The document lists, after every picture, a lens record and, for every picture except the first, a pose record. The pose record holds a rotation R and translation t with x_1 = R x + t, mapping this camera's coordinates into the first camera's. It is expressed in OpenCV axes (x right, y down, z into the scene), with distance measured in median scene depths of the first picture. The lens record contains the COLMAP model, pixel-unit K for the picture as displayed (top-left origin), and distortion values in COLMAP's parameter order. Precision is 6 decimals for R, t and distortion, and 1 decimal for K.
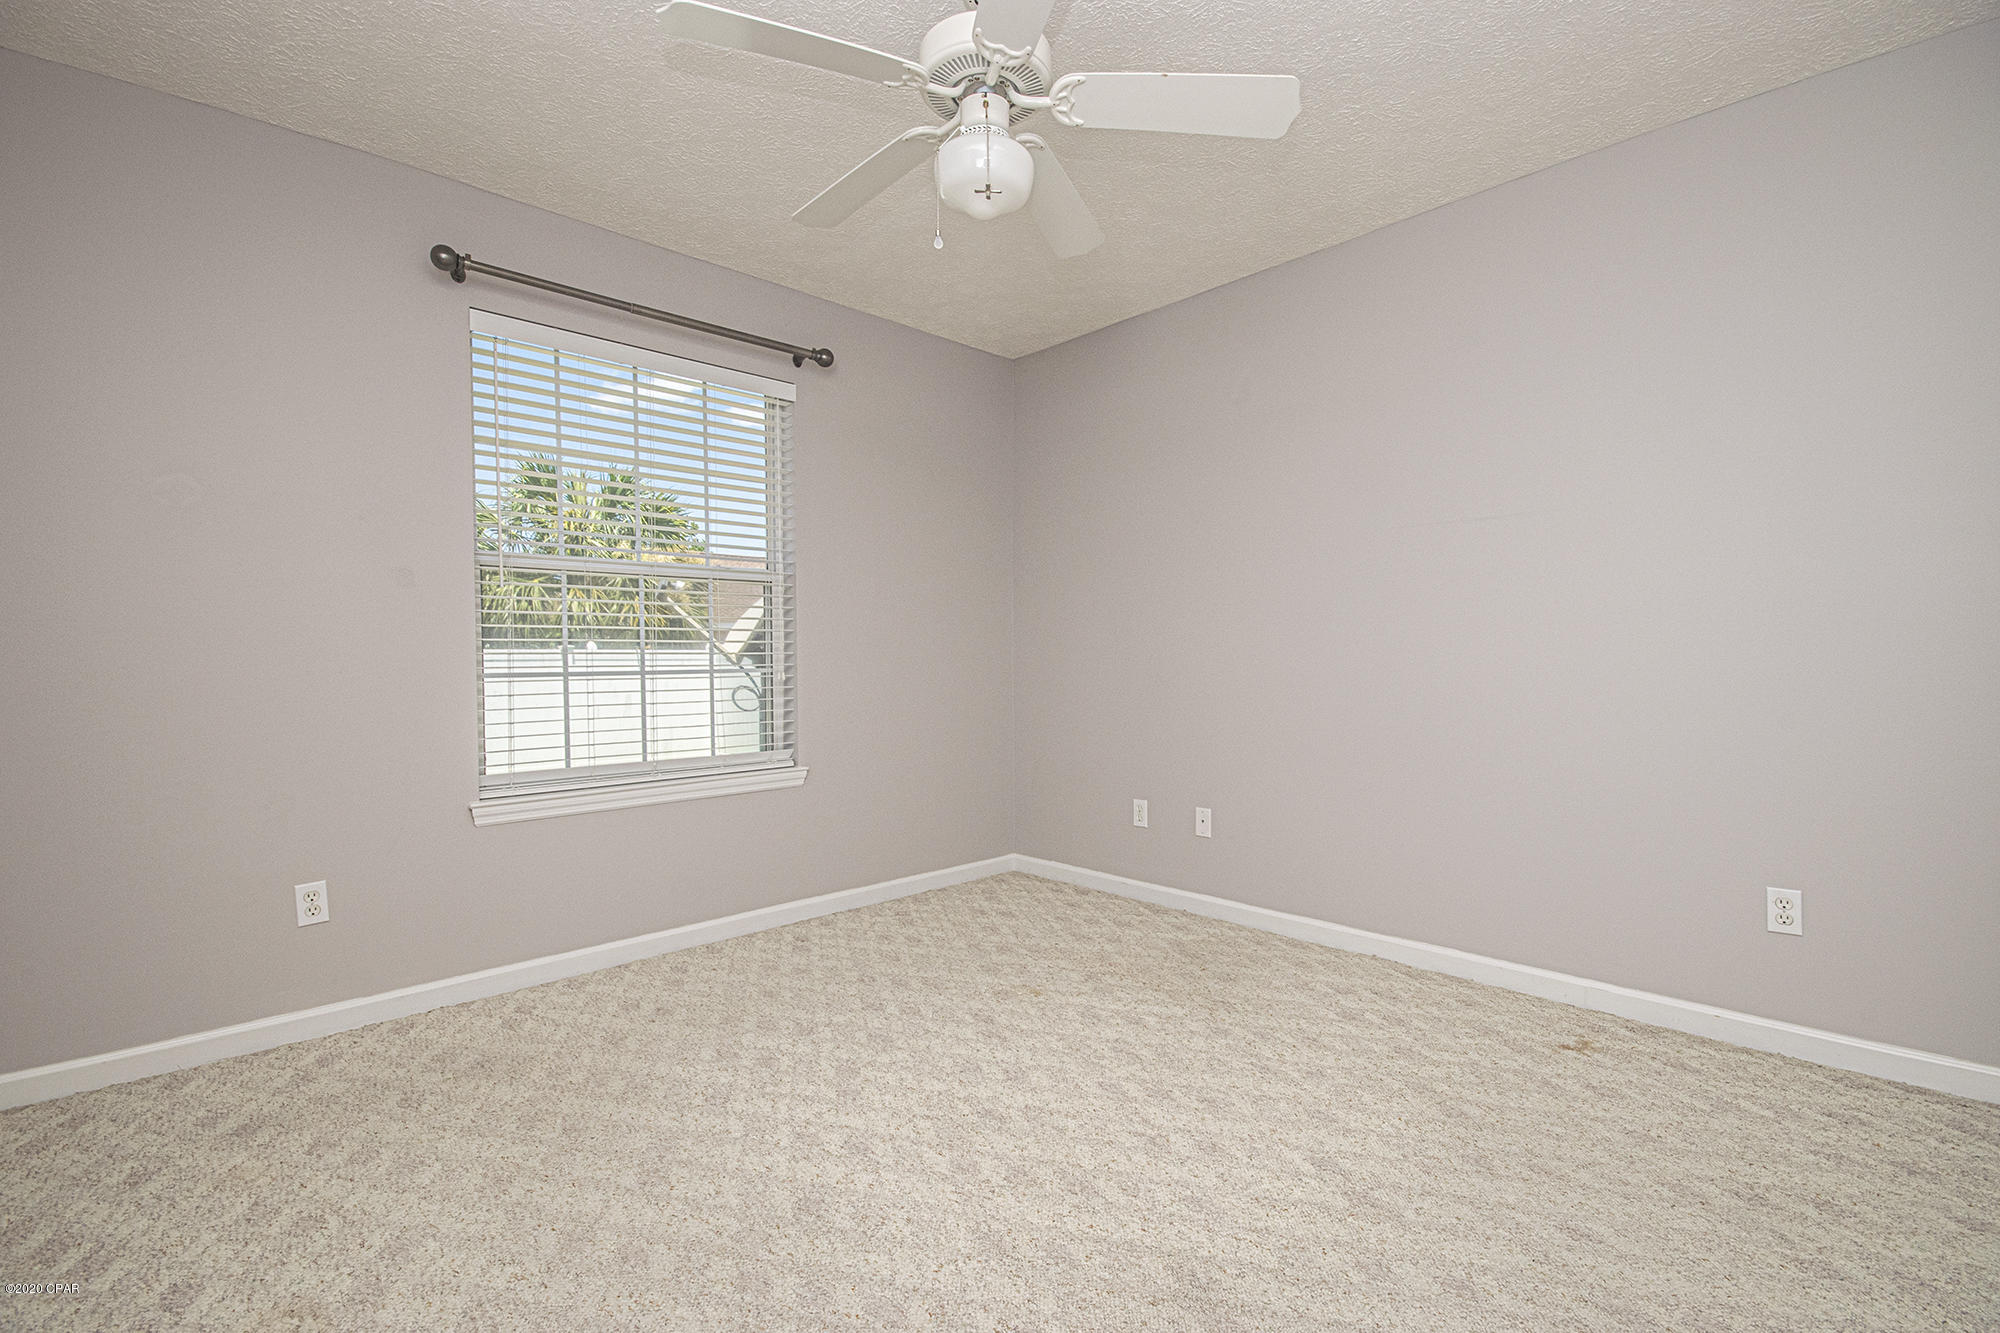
lens RADIAL K [[876.7, 0, 991.8], [0, 876.7, 671.9], [0, 0, 1]] dist [0.008150, -0.012121]
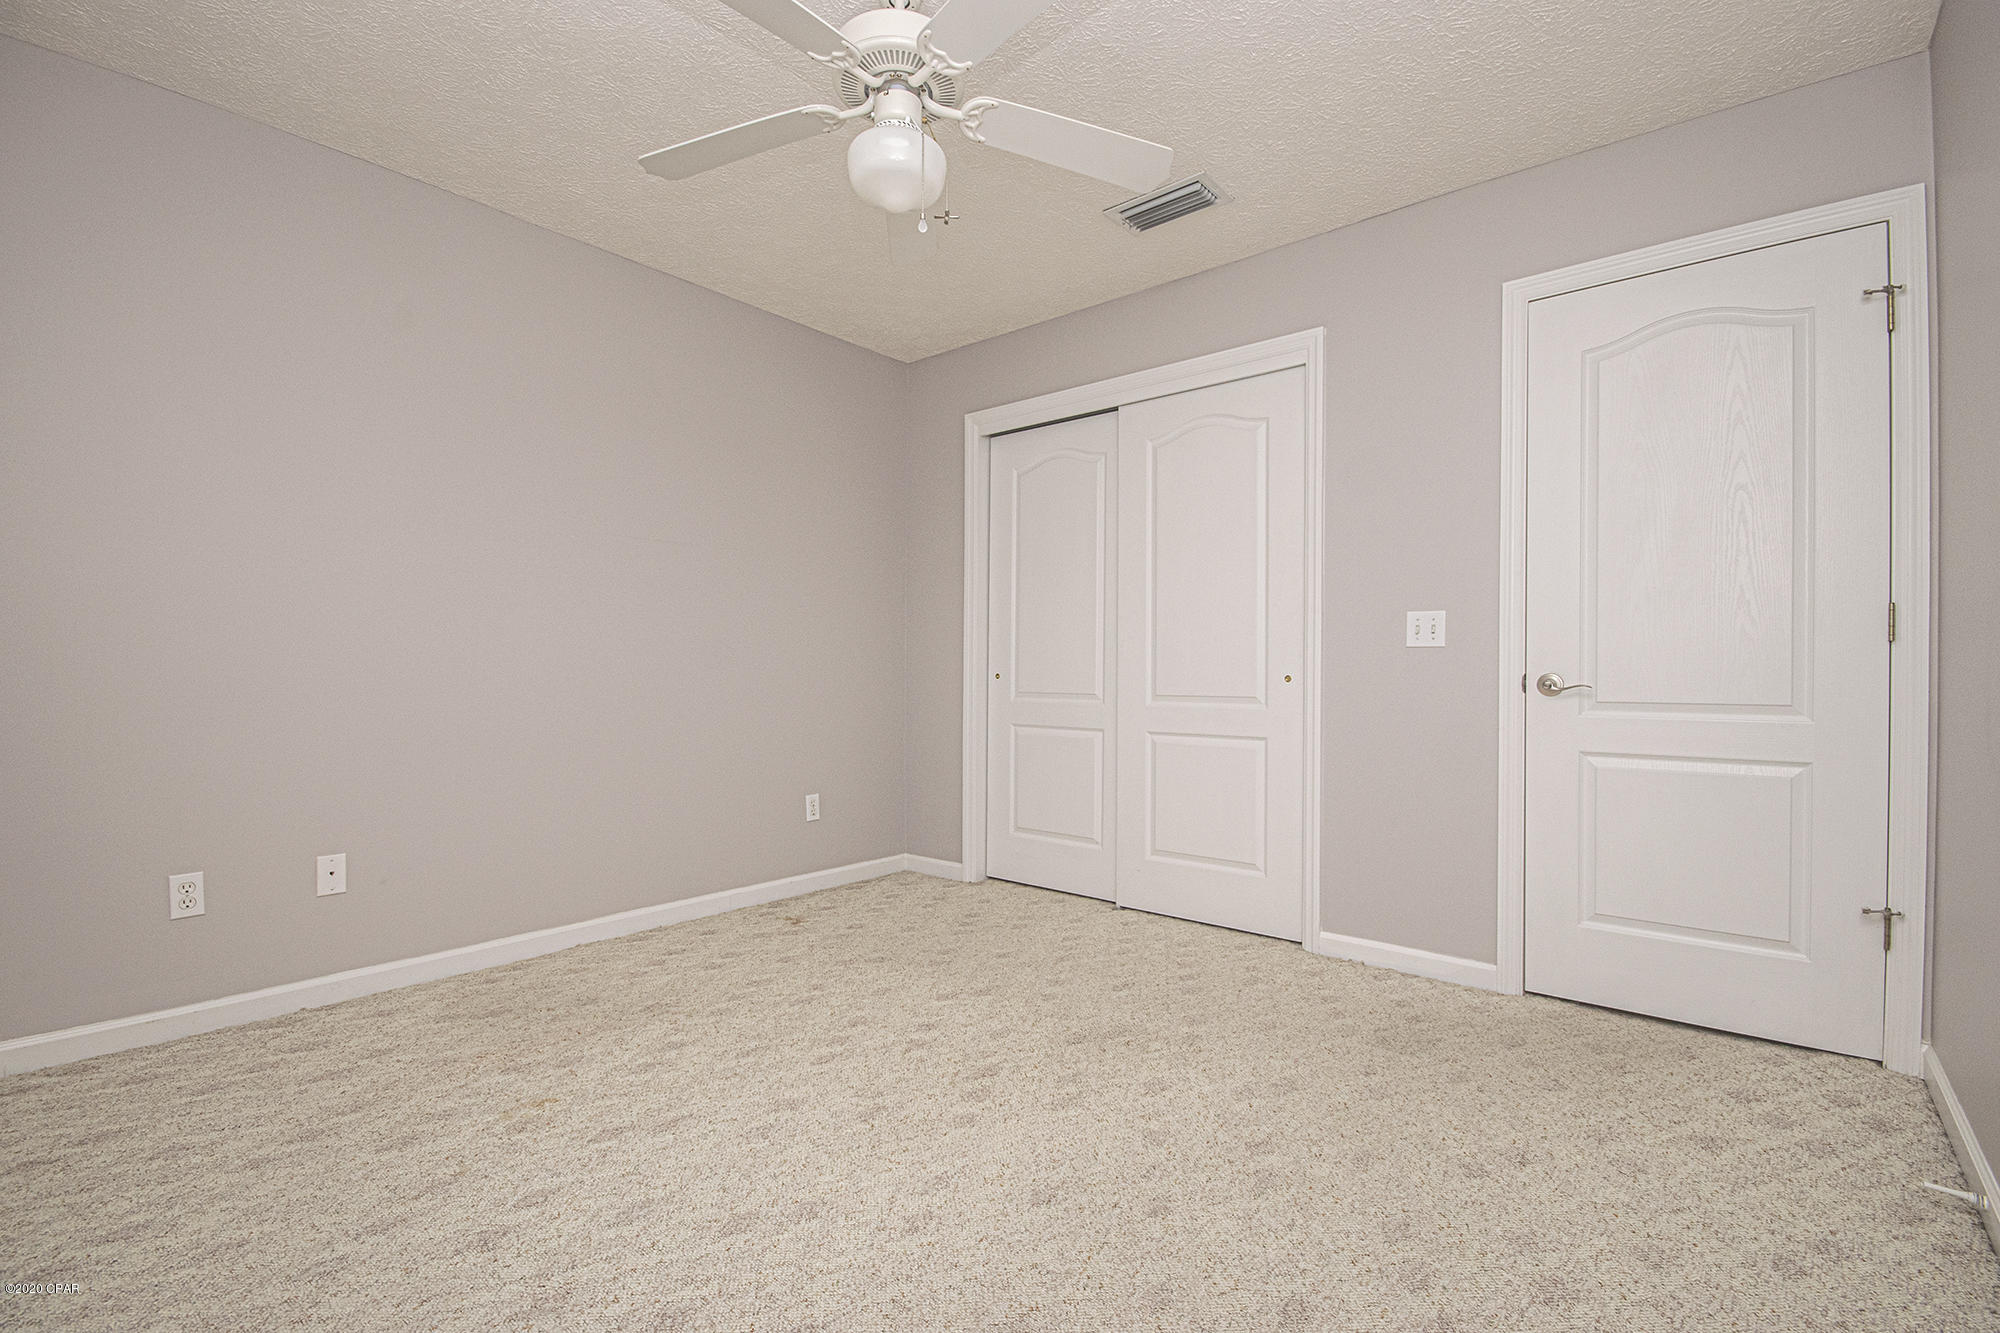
lens RADIAL K [[876.7, 0, 996.6], [0, 876.7, 666.9], [0, 0, 1]] dist [0.008150, -0.012121]
pose [[-0.109894, 0.010812, 0.993885, -0.687851], [0.010307, 0.999899, -0.009737, 0.014658], [-0.993890, 0.009174, -0.109994, 0.671108]]
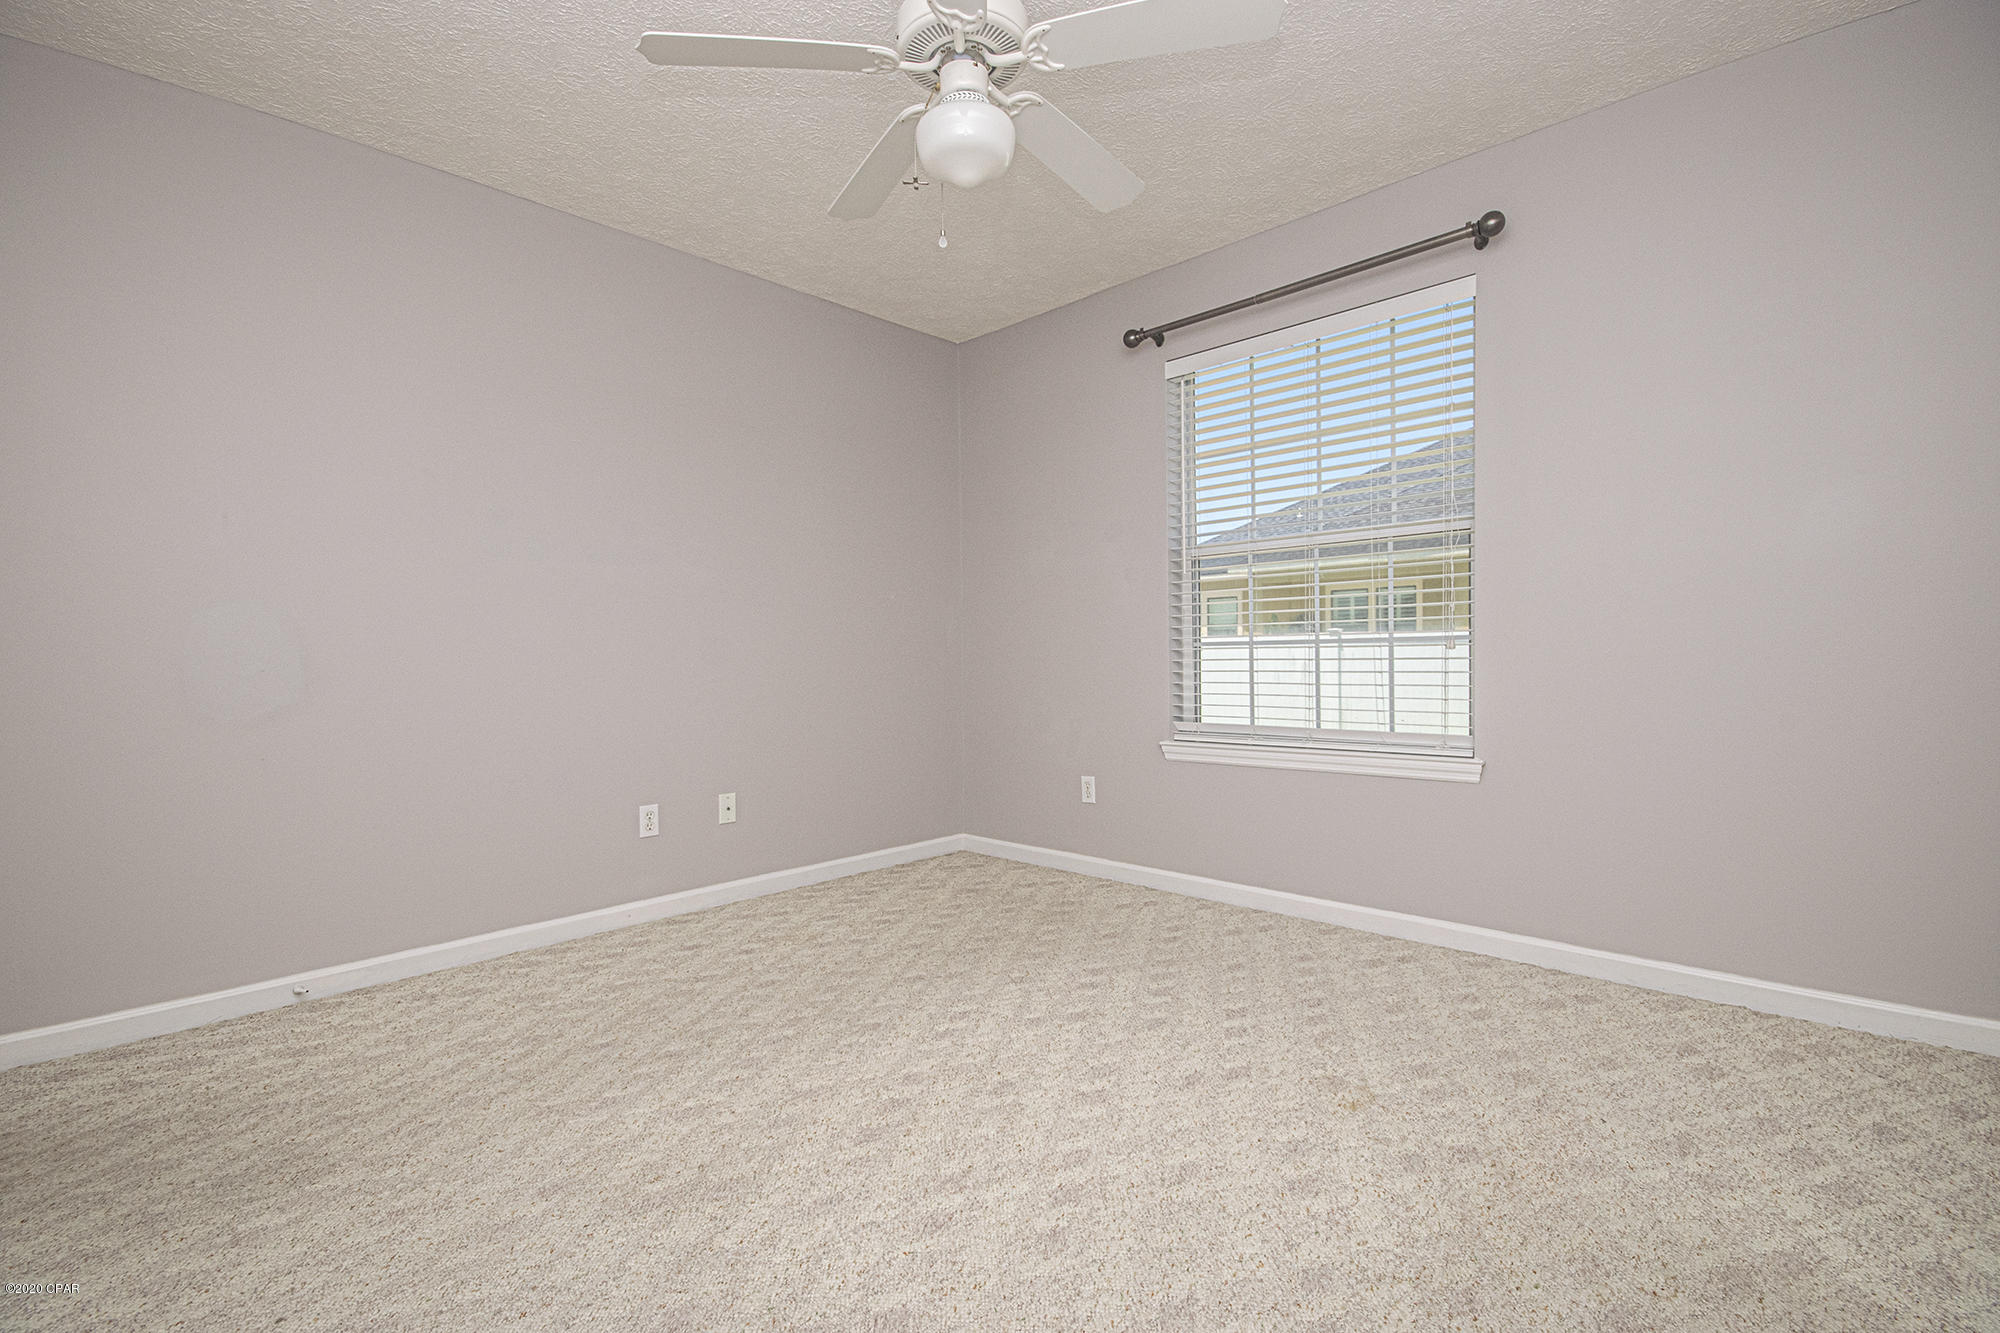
lens RADIAL K [[876.7, 0, 992.5], [0, 876.7, 663.9], [0, 0, 1]] dist [0.008150, -0.012121]
pose [[0.048986, 0.020502, -0.998589, 0.681839], [0.007019, 0.999758, 0.020870, 0.004266], [0.998775, -0.008032, 0.048830, 0.657327]]
